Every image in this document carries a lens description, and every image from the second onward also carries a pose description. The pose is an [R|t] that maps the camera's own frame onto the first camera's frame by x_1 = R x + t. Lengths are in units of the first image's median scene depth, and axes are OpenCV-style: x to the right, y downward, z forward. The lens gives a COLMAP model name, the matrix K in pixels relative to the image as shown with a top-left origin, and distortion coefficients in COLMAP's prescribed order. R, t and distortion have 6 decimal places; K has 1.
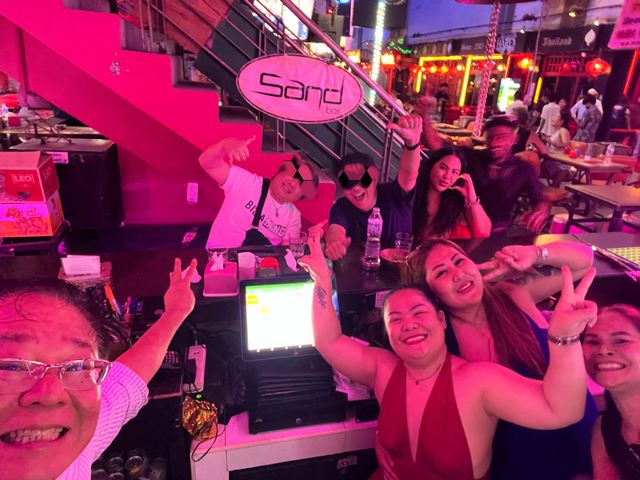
lens RADIAL K [[439.6, 0, 320.0], [0, 439.6, 240.0], [0, 0, 1]] dist [0.007710, -0.005258]
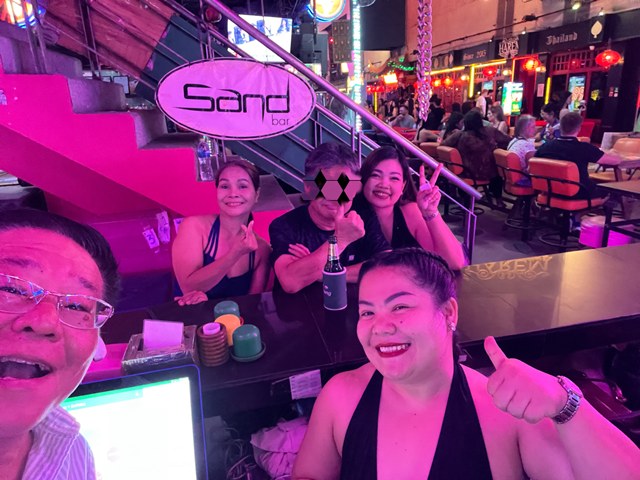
lens RADIAL K [[439.6, 0, 320.0], [0, 439.6, 240.0], [0, 0, 1]] dist [0.007710, -0.005258]
pose [[0.994225, -0.093639, -0.052427, 0.023960], [0.090368, 0.994000, -0.061626, -0.003414], [0.057883, 0.056533, 0.996721, 0.038901]]
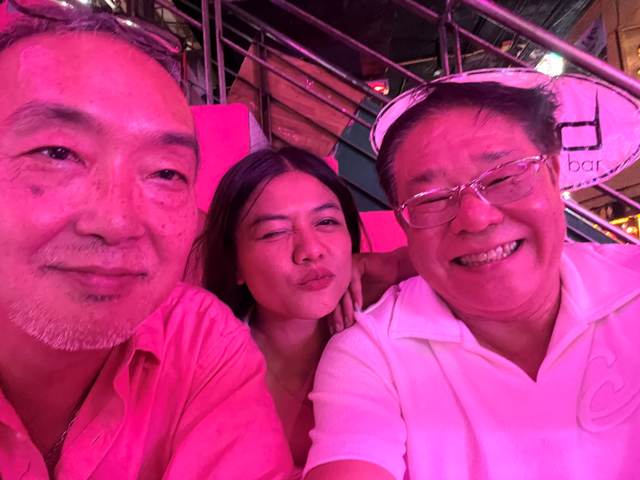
lens RADIAL K [[439.6, 0, 320.0], [0, 439.6, 240.0], [0, 0, 1]] dist [0.007710, -0.005258]
pose [[0.948966, -0.146415, -0.279333, -0.021955], [0.012411, 0.902355, -0.430815, -0.006031], [0.315135, 0.405362, 0.858121, 0.106723]]
